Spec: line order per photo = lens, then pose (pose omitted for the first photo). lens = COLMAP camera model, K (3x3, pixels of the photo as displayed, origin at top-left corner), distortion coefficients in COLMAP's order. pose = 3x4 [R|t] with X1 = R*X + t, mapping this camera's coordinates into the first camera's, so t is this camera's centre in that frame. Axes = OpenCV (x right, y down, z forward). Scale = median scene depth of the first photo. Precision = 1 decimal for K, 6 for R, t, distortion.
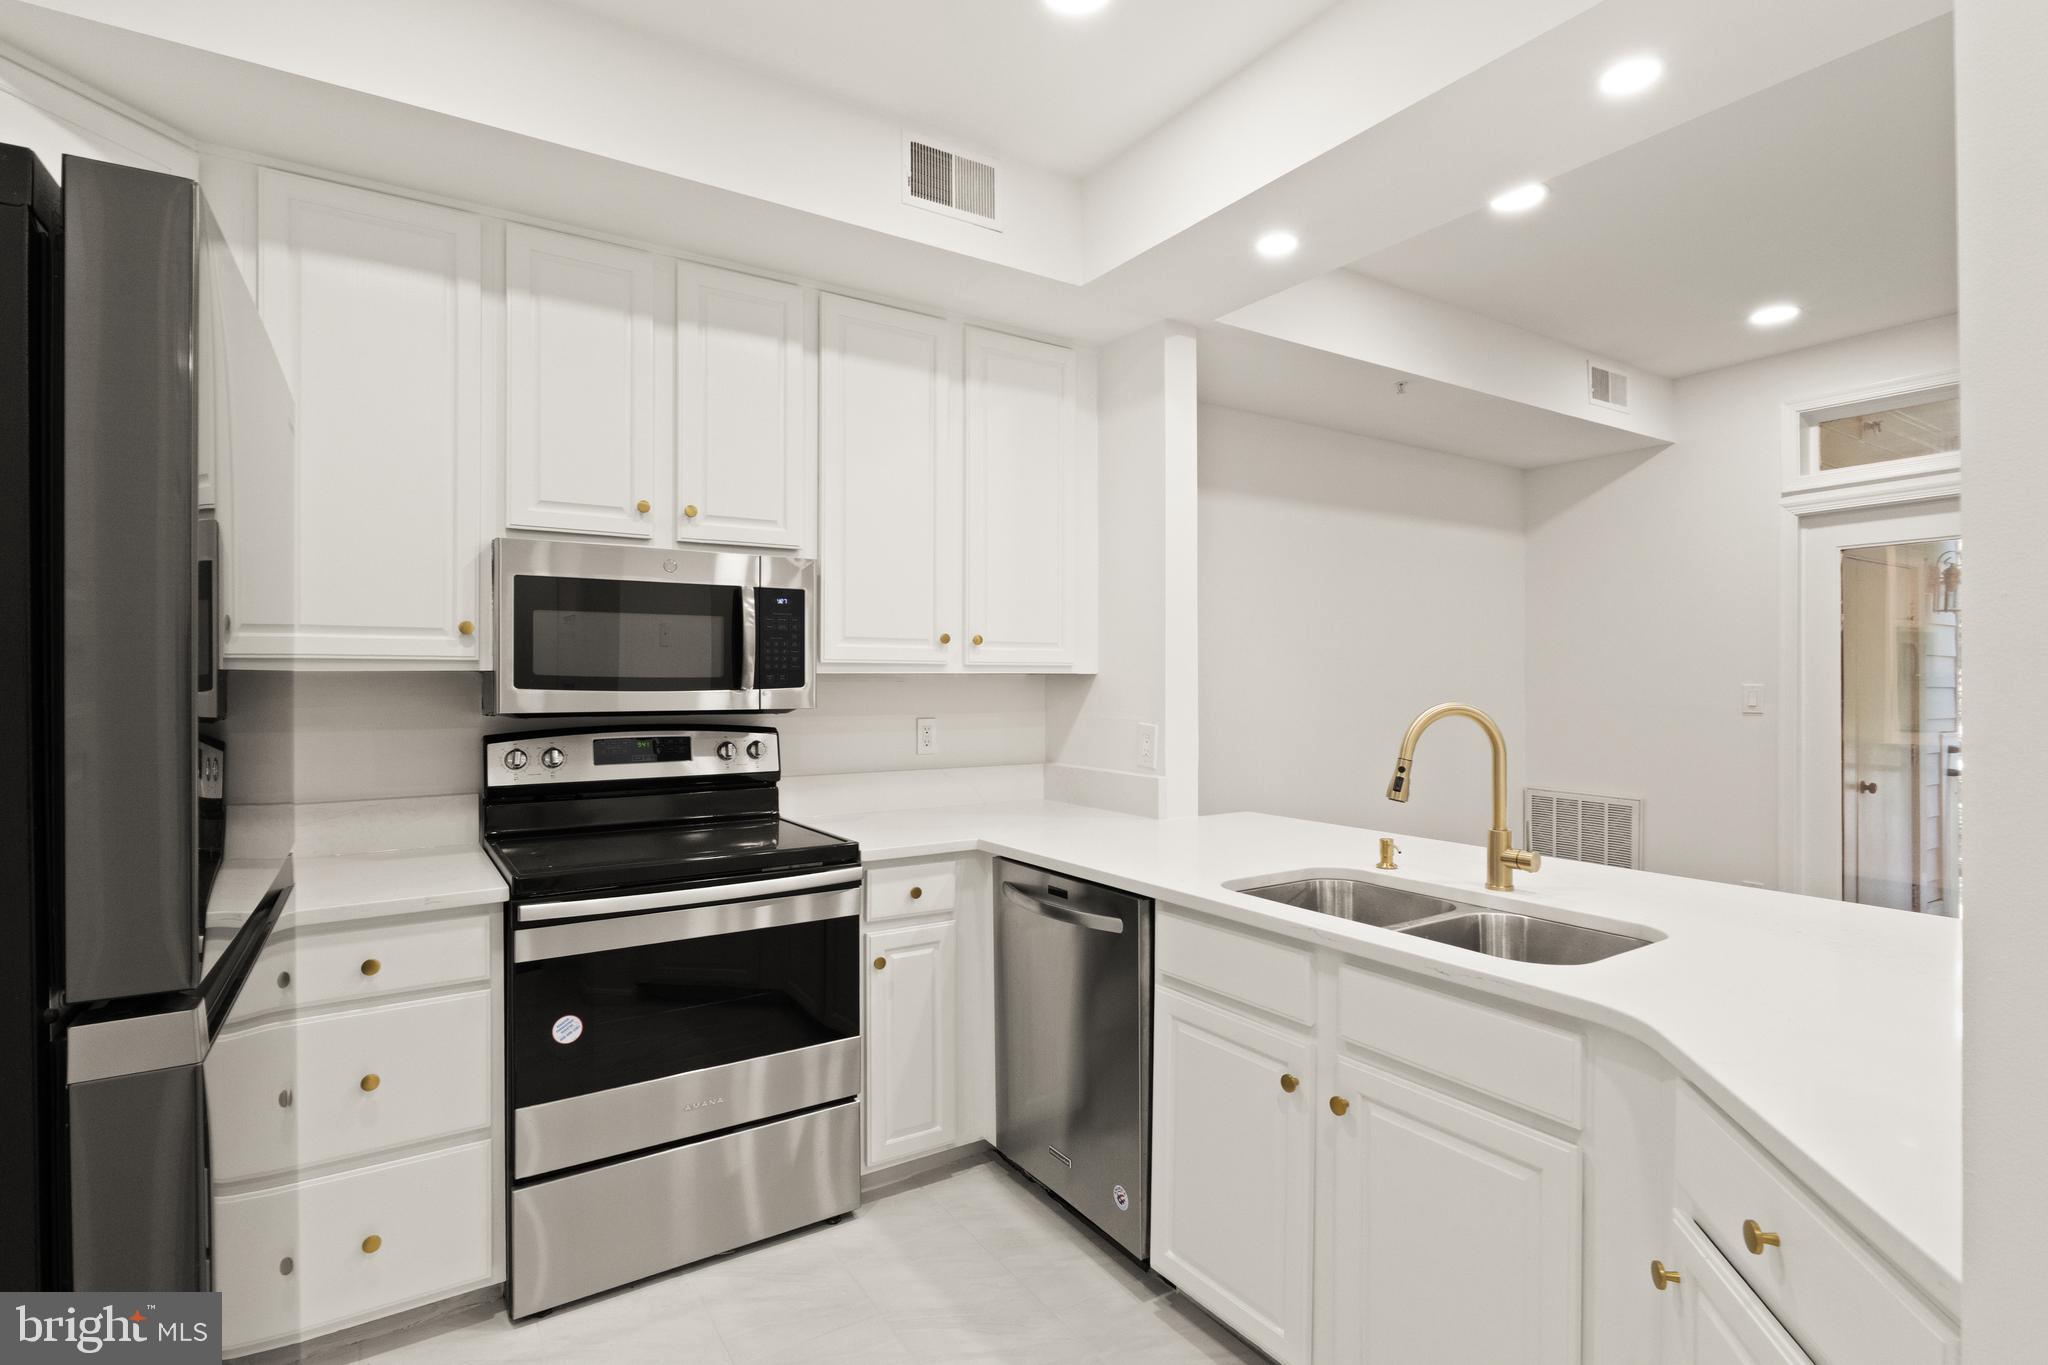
lens RADIAL K [[1009.3, 0, 1047.5], [0, 1009.3, 674.7], [0, 0, 1]] dist [0.000153, -0.000105]
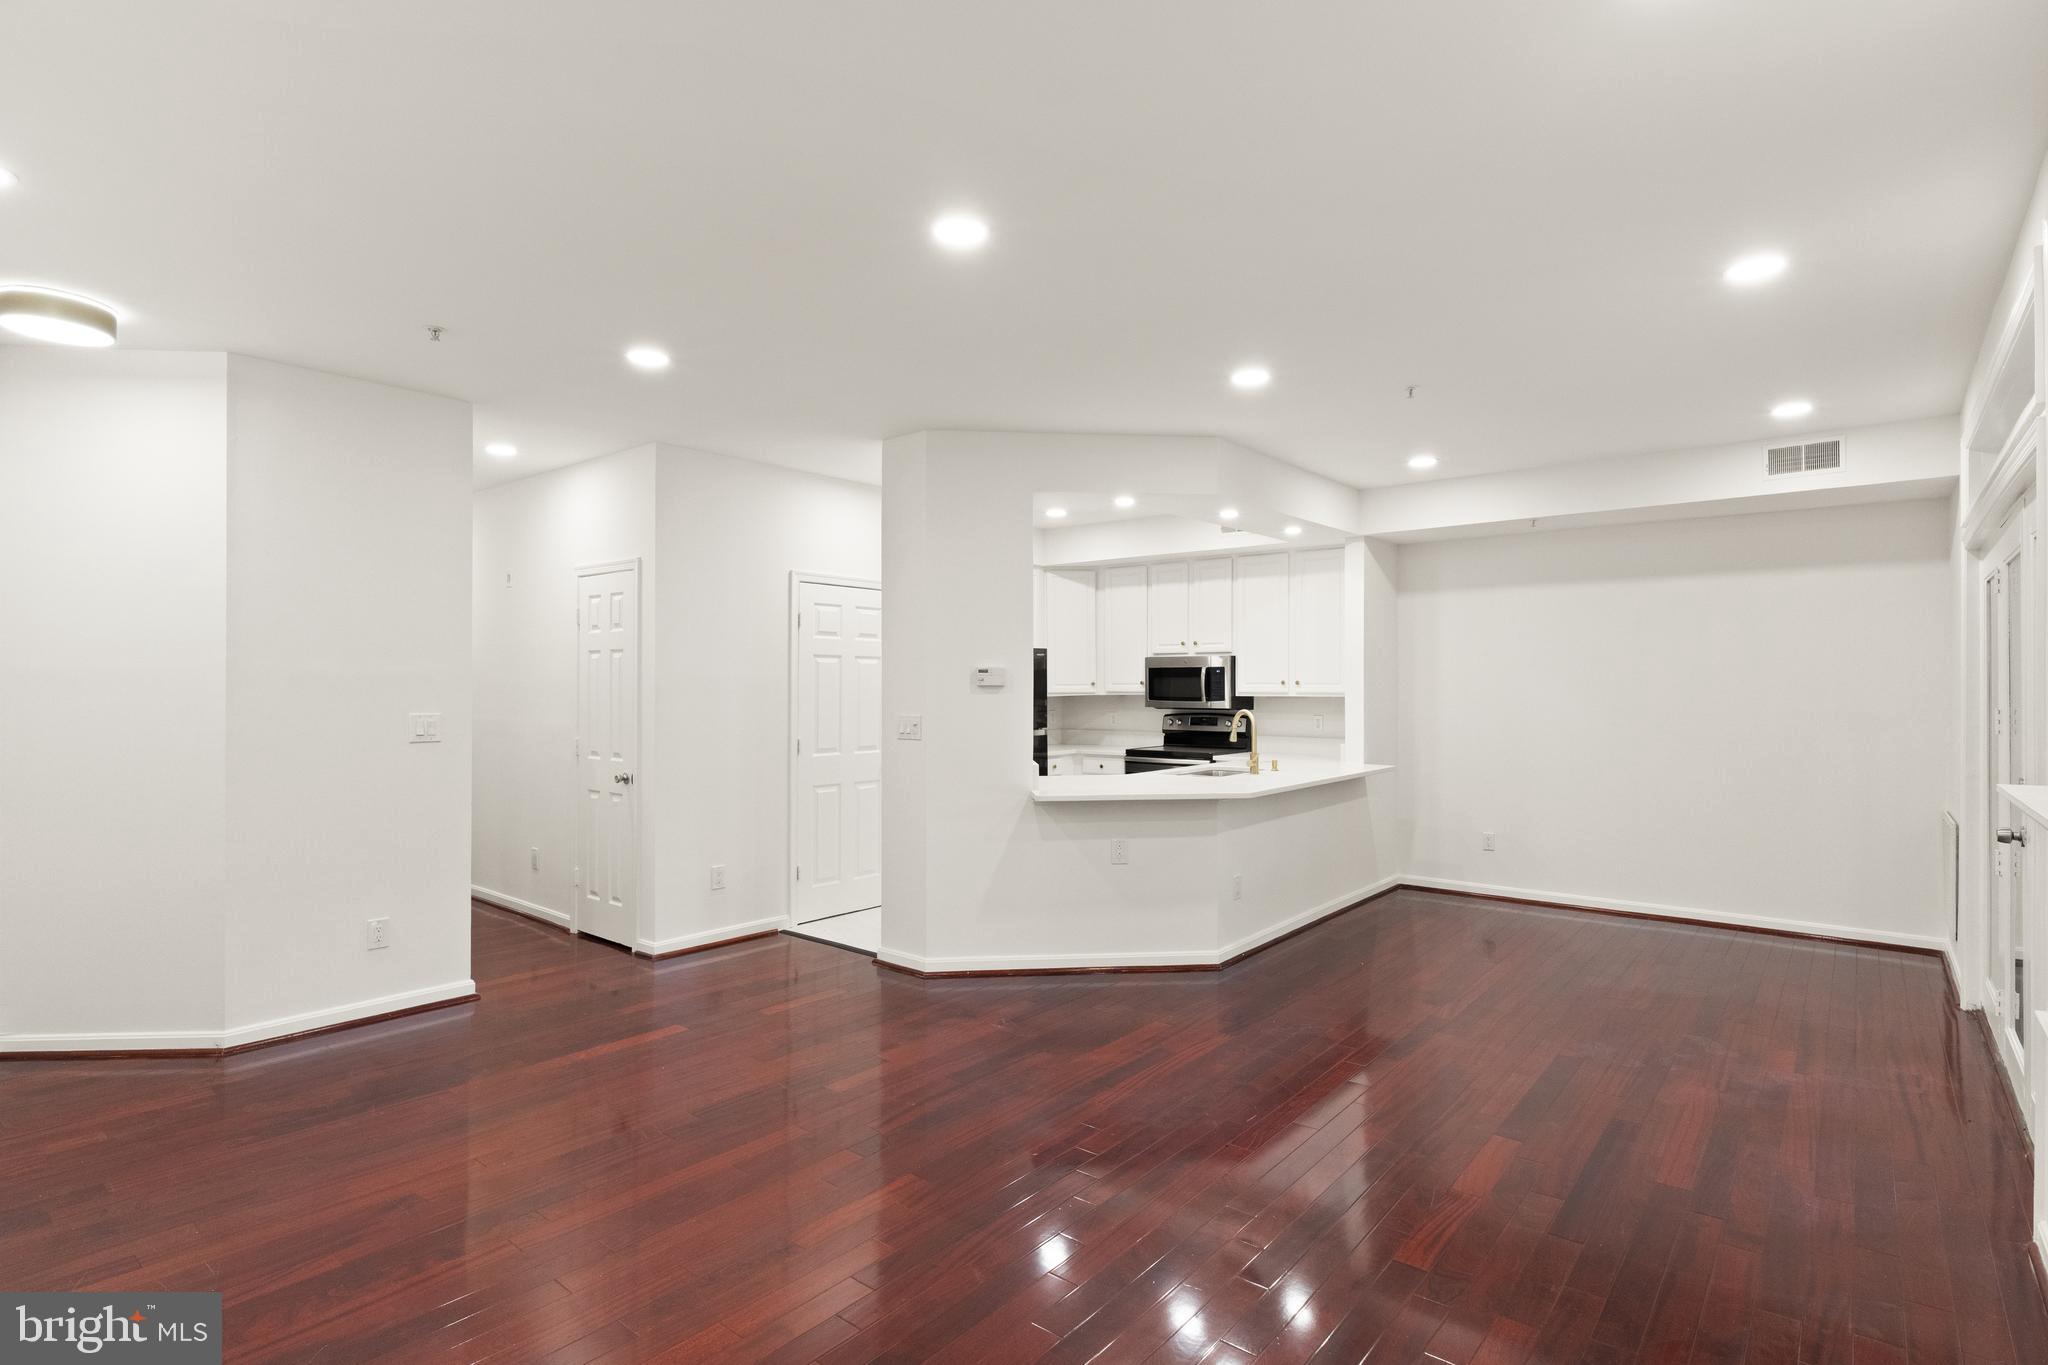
lens RADIAL K [[1011.0, 0, 1036.1], [0, 1011.0, 684.0], [0, 0, 1]] dist [-0.000961, -0.000186]
pose [[0.287350, -0.000868, -0.957825, 2.361279], [0.002228, 0.999997, -0.000238, -0.036289], [0.957823, -0.002066, 0.287351, -0.331810]]
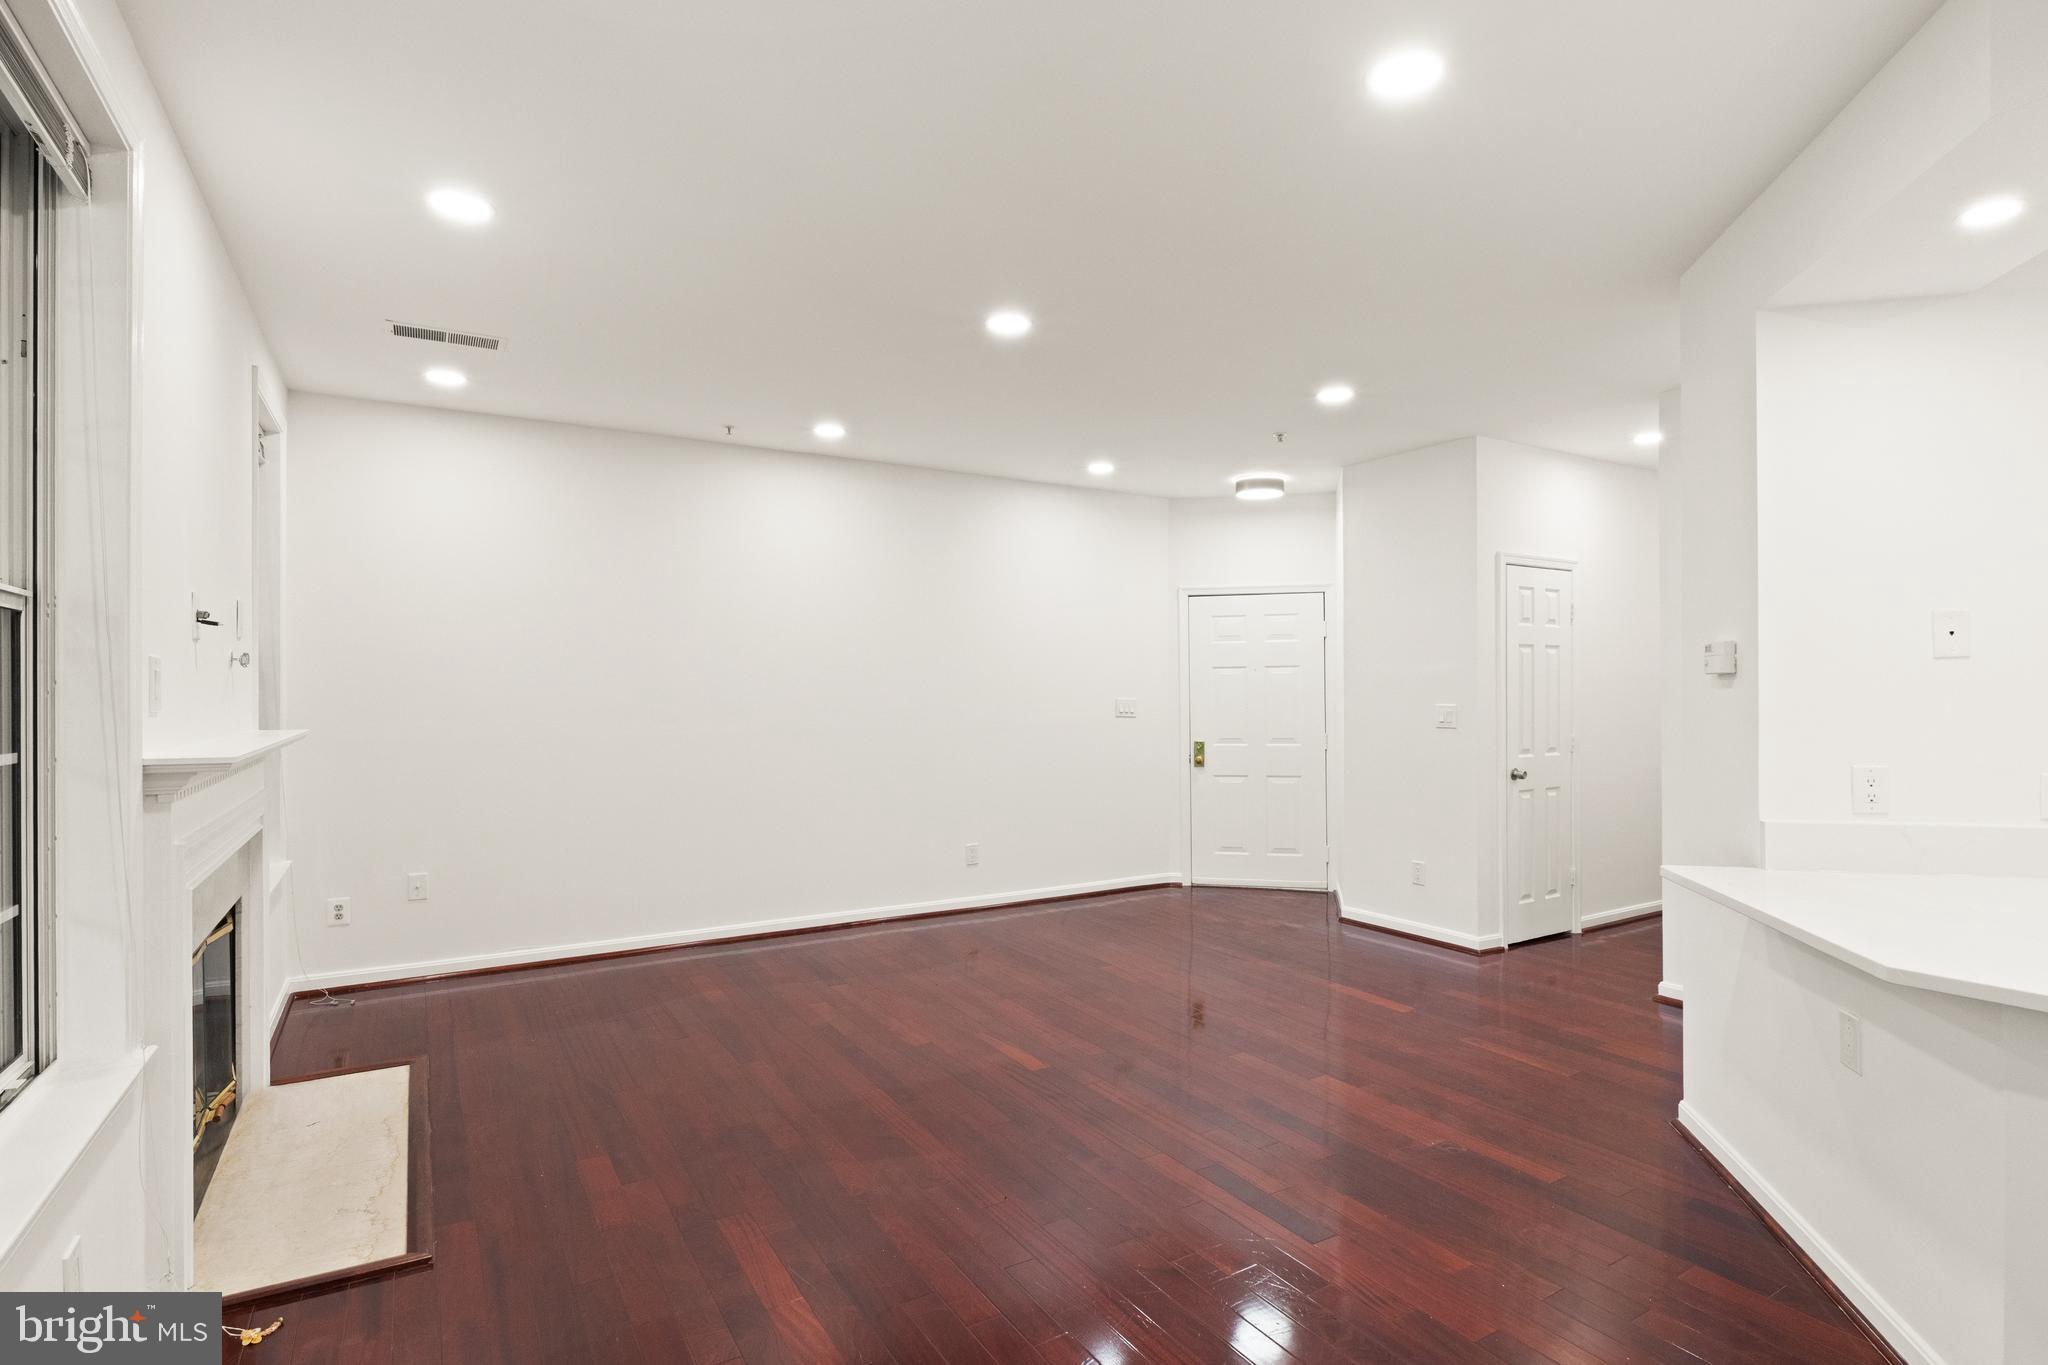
lens RADIAL K [[1000.7, 0, 1034.0], [0, 1000.7, 685.6], [0, 0, 1]] dist [-0.003218, -0.000266]
pose [[-0.998669, 0.006451, 0.051181, 1.204109], [0.005920, 0.999927, -0.010510, -0.013686], [-0.051245, -0.010193, -0.998634, 1.268547]]
